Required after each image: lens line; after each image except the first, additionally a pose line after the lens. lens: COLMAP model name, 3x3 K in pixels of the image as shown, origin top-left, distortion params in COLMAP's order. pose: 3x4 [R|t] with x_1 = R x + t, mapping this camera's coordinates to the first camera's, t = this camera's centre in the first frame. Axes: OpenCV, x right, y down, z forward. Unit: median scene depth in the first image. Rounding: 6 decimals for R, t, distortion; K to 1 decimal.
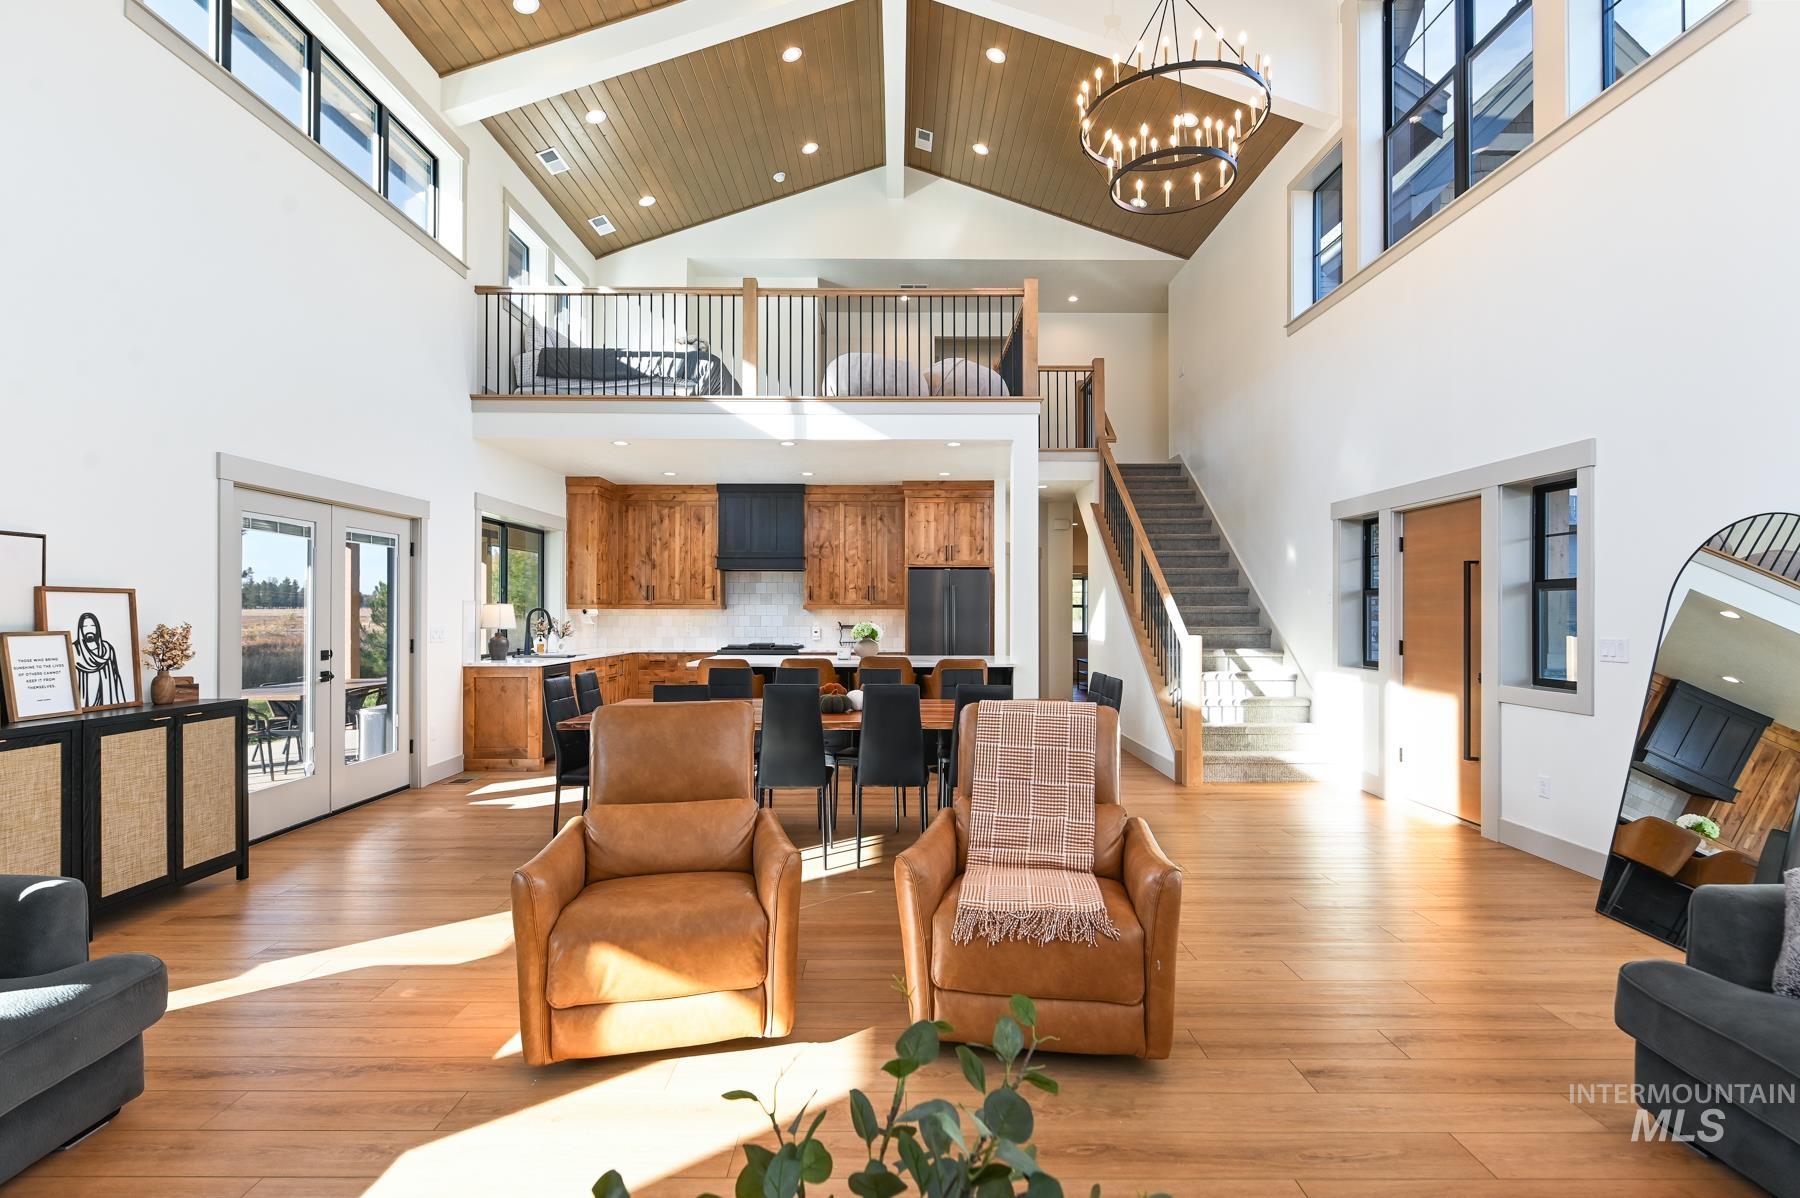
lens RADIAL K [[853.6, 0, 895.0], [0, 853.6, 606.8], [0, 0, 1]] dist [0.000454, -0.000326]
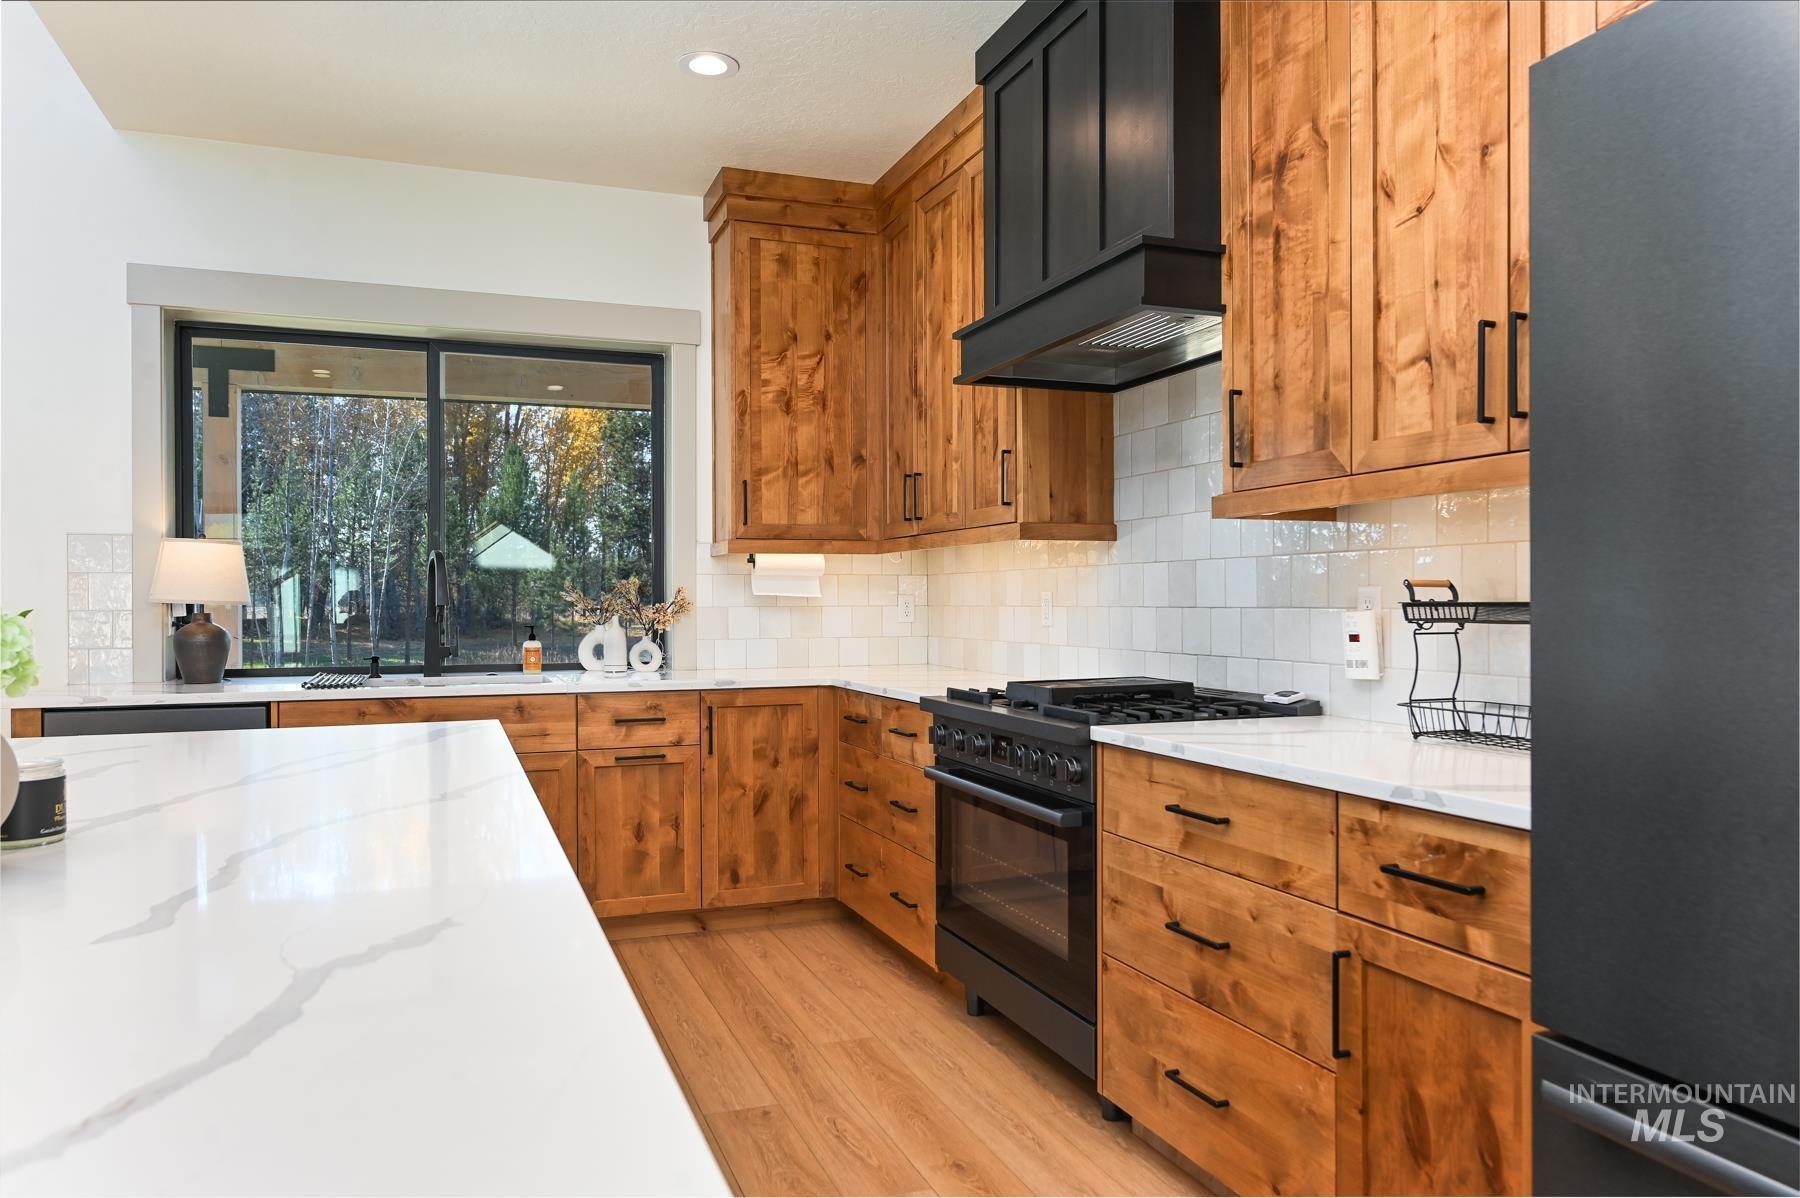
lens RADIAL K [[1212.9, 0, 870.8], [0, 1212.9, 608.8], [0, 0, 1]] dist [0.004158, -0.000161]
pose [[0.339475, 0.003797, -0.940608, 0.130044], [0.009104, 0.999932, 0.007322, 0.021571], [0.940571, -0.011049, 0.339417, 0.868095]]
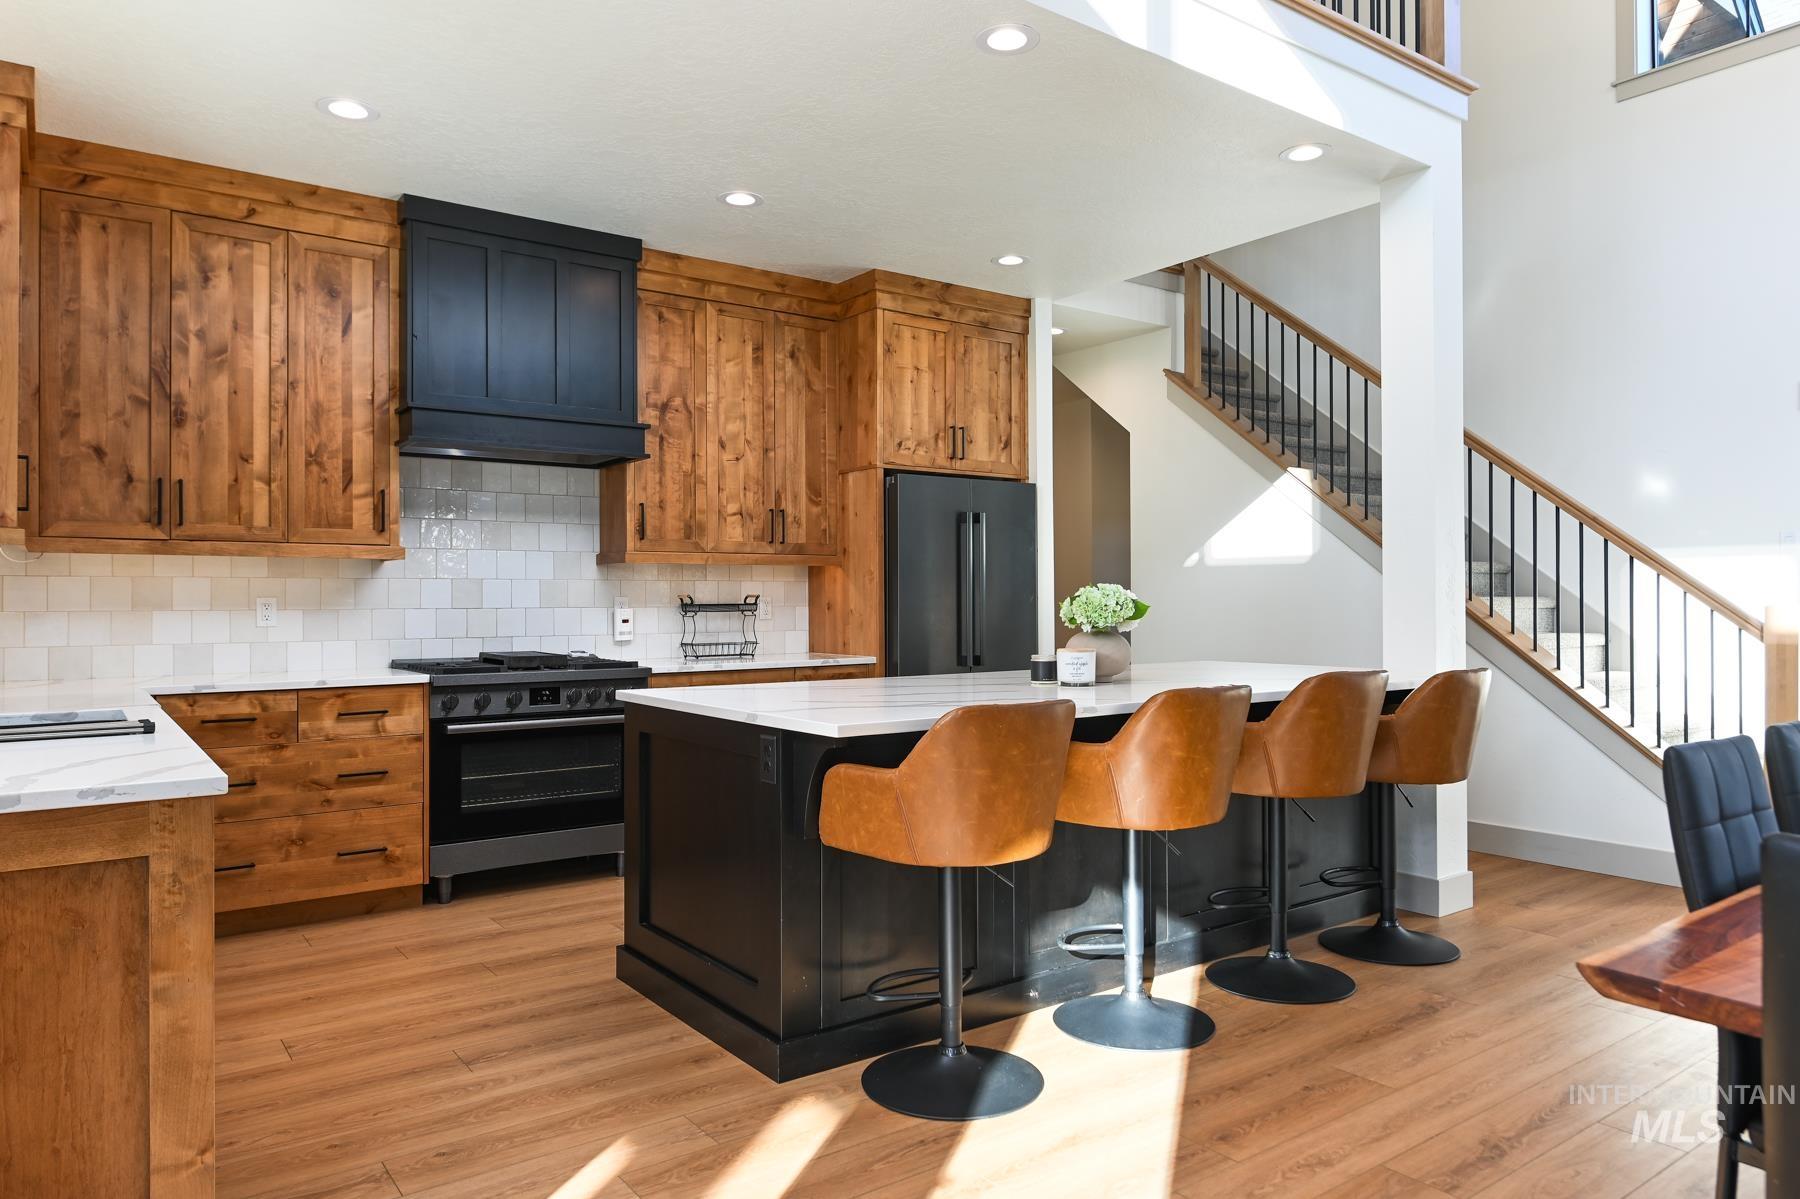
lens RADIAL K [[1164.6, 0, 887.4], [0, 1164.6, 592.8], [0, 0, 1]] dist [-0.002075, 0.001142]
pose [[0.808109, 0.000057, 0.589033, -0.337790], [0.001497, 0.999997, -0.002151, 0.018760], [-0.589031, 0.002620, 0.808106, 0.519697]]
